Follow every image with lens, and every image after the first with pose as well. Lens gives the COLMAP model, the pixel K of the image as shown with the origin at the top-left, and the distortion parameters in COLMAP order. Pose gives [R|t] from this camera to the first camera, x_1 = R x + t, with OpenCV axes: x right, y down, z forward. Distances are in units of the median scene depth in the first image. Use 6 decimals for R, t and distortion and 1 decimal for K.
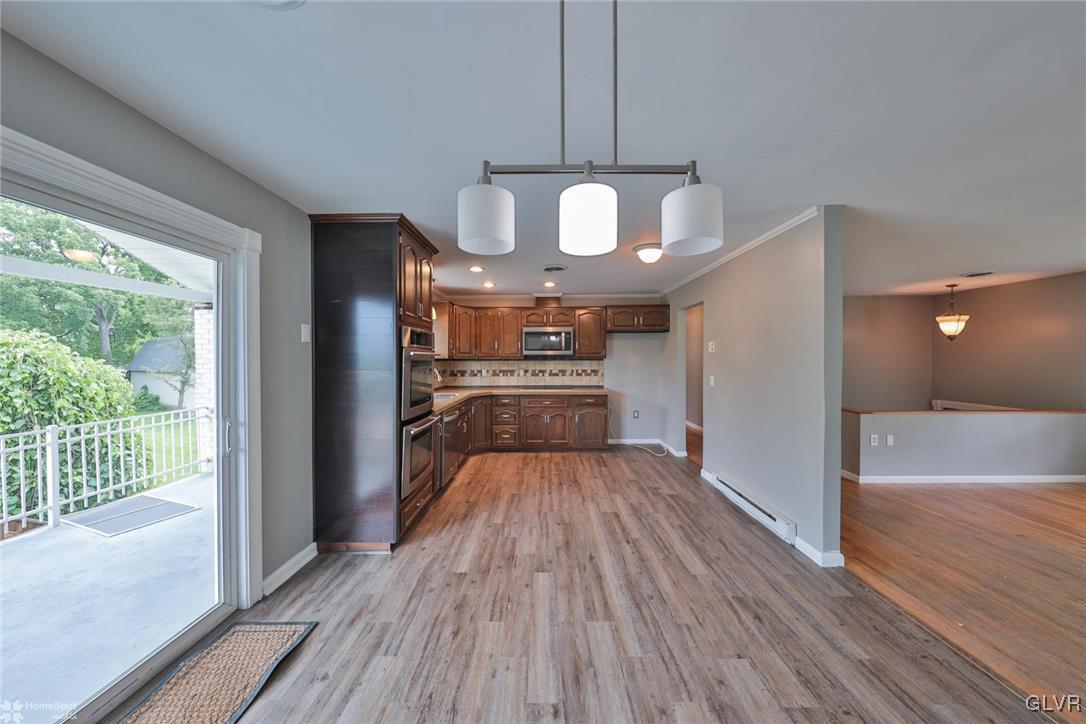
lens RADIAL K [[363.3, 0, 539.8], [0, 363.3, 363.0], [0, 0, 1]] dist [-0.001912, -0.001817]
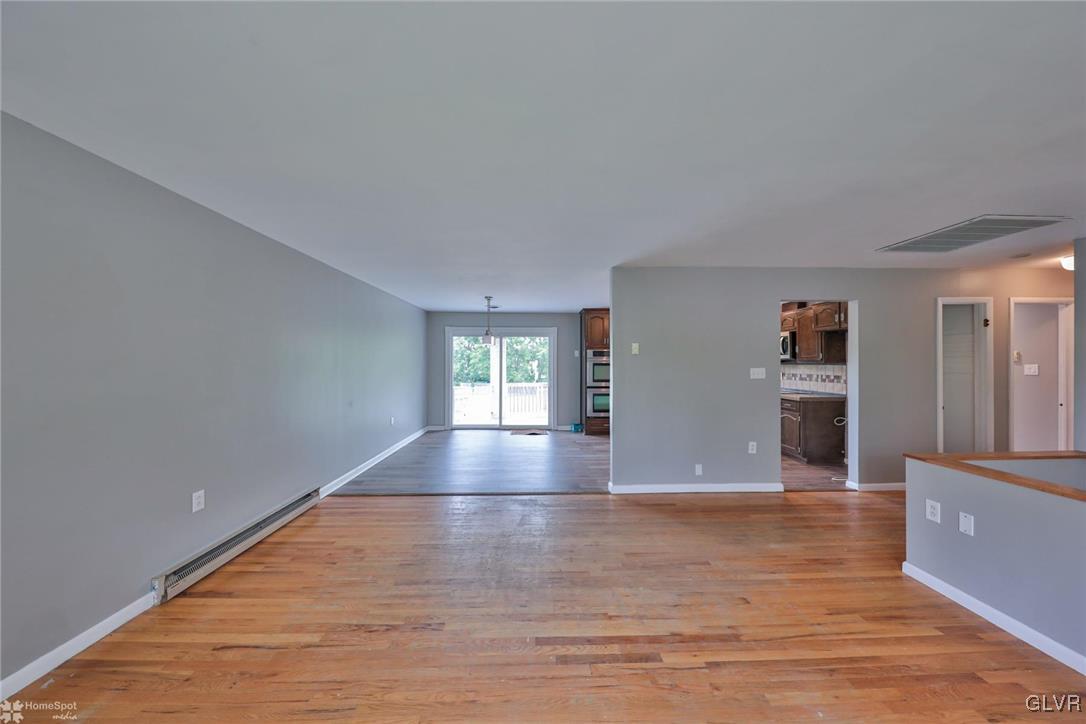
lens RADIAL K [[363.3, 0, 537.5], [0, 363.3, 361.8], [0, 0, 1]] dist [-0.001912, -0.001817]
pose [[0.027049, 0.000832, -0.999634, 2.217843], [-0.012379, 0.999923, 0.000497, -0.013806], [0.999557, 0.012361, 0.027058, 0.571865]]
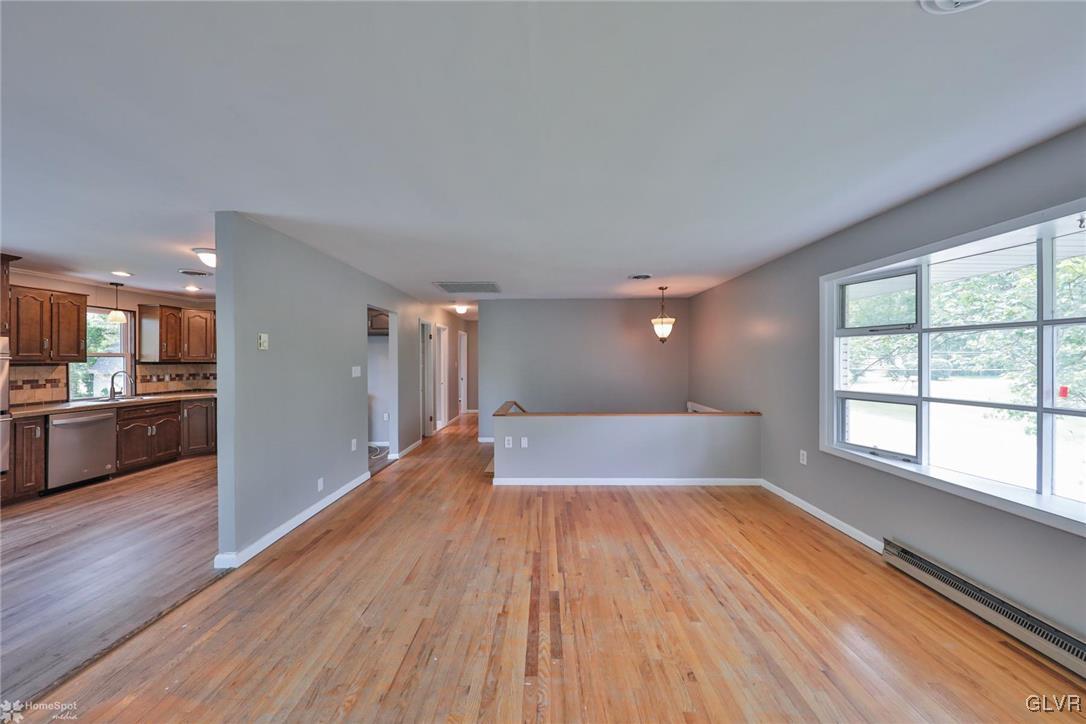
lens RADIAL K [[363.3, 0, 544.7], [0, 363.3, 363.8], [0, 0, 1]] dist [-0.001912, -0.001817]
pose [[0.999996, -0.002799, 0.000336, 1.555908], [0.002800, 0.999992, -0.002962, -0.003505], [-0.000327, 0.002963, 0.999996, -0.011761]]
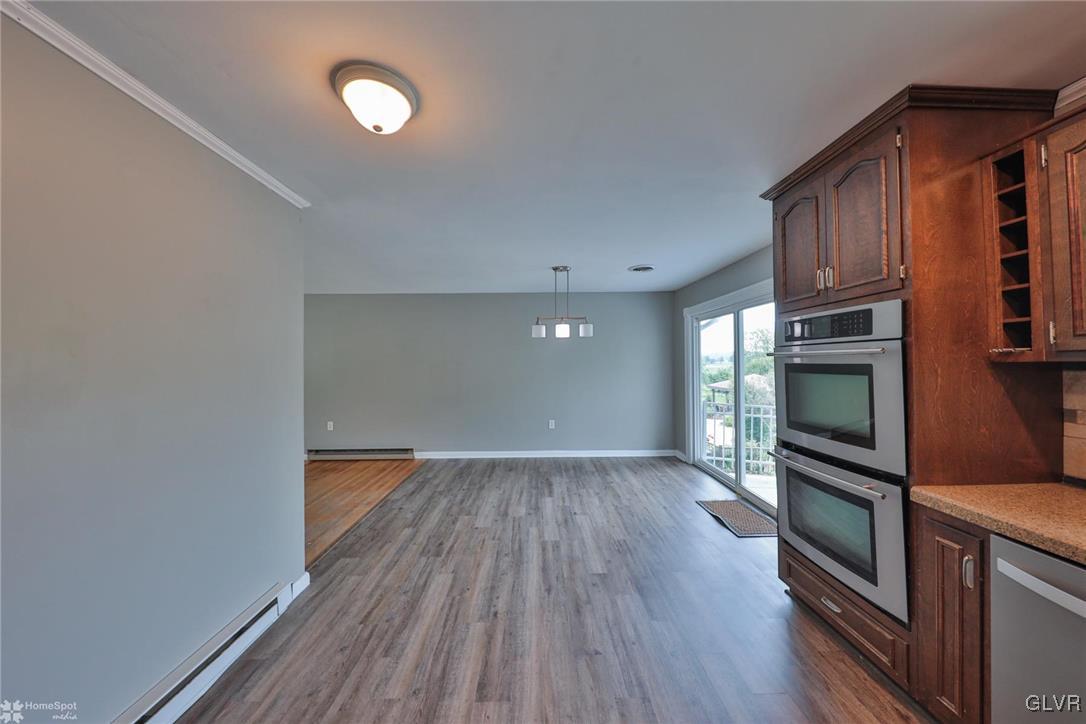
lens RADIAL K [[363.3, 0, 541.1], [0, 363.3, 361.9], [0, 0, 1]] dist [-0.001912, -0.001817]
pose [[-0.999533, 0.012017, -0.028098, 0.172977], [0.011741, 0.999881, 0.009963, -0.023140], [0.028215, 0.009628, -0.999556, 1.808850]]
